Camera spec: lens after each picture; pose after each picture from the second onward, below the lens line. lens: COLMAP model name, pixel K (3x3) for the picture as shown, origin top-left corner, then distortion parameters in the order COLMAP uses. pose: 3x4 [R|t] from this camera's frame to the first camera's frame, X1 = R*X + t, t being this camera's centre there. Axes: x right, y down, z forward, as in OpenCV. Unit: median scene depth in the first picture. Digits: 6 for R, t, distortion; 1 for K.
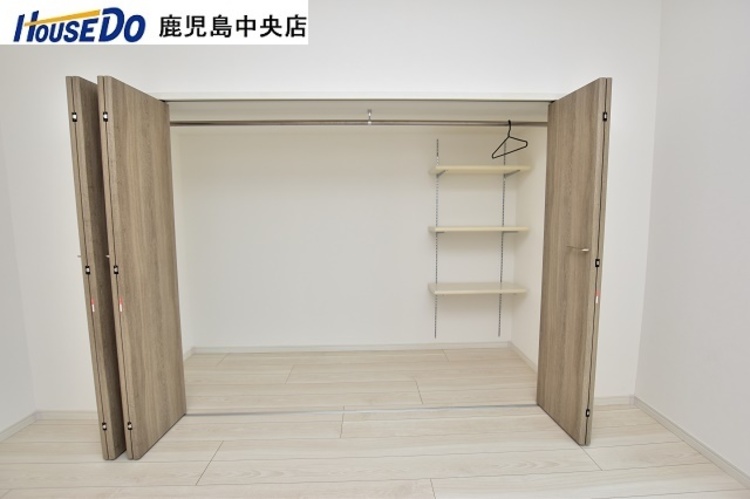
lens RADIAL K [[344.0, 0, 388.2], [0, 344.0, 249.8], [0, 0, 1]] dist [-0.018841, 0.000059]
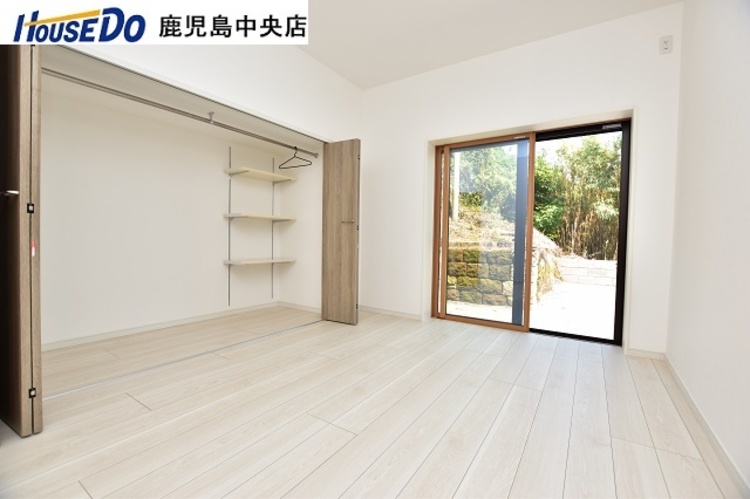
lens RADIAL K [[328.6, 0, 374.7], [0, 328.6, 247.5], [0, 0, 1]] dist [-0.020459, 0.000148]
pose [[0.585171, -0.004519, 0.810897, -0.790336], [0.068318, 0.996704, -0.043747, 0.215596], [-0.808027, 0.080999, 0.583551, -0.178687]]
